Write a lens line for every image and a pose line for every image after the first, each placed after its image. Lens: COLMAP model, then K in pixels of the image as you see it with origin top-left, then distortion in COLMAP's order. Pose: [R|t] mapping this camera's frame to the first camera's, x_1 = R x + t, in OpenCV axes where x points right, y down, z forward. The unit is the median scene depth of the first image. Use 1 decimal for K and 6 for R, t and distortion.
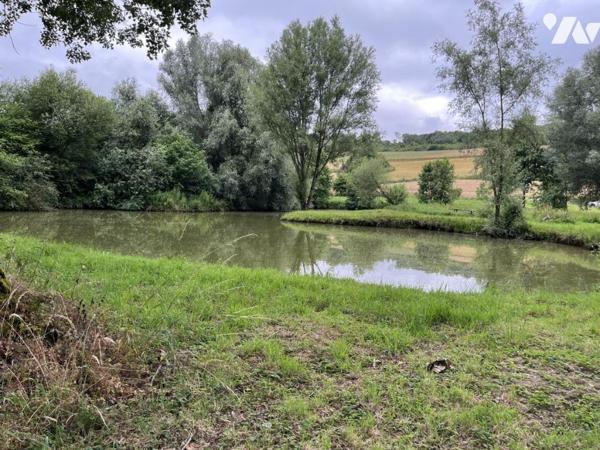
lens RADIAL K [[476.0, 0, 306.7], [0, 476.0, 219.3], [0, 0, 1]] dist [0.045187, -0.078041]
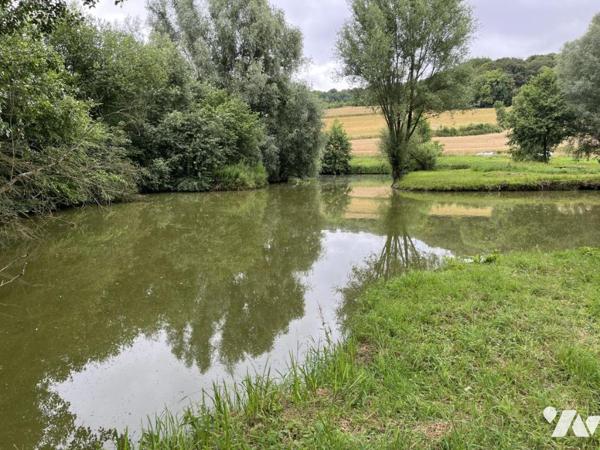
lens RADIAL K [[476.0, 0, 289.2], [0, 476.0, 230.4], [0, 0, 1]] dist [0.045187, -0.078041]
pose [[0.954939, -0.093457, 0.281705, -0.447335], [0.064911, 0.991916, 0.109035, -0.031129], [-0.289618, -0.085836, 0.953286, 0.200791]]
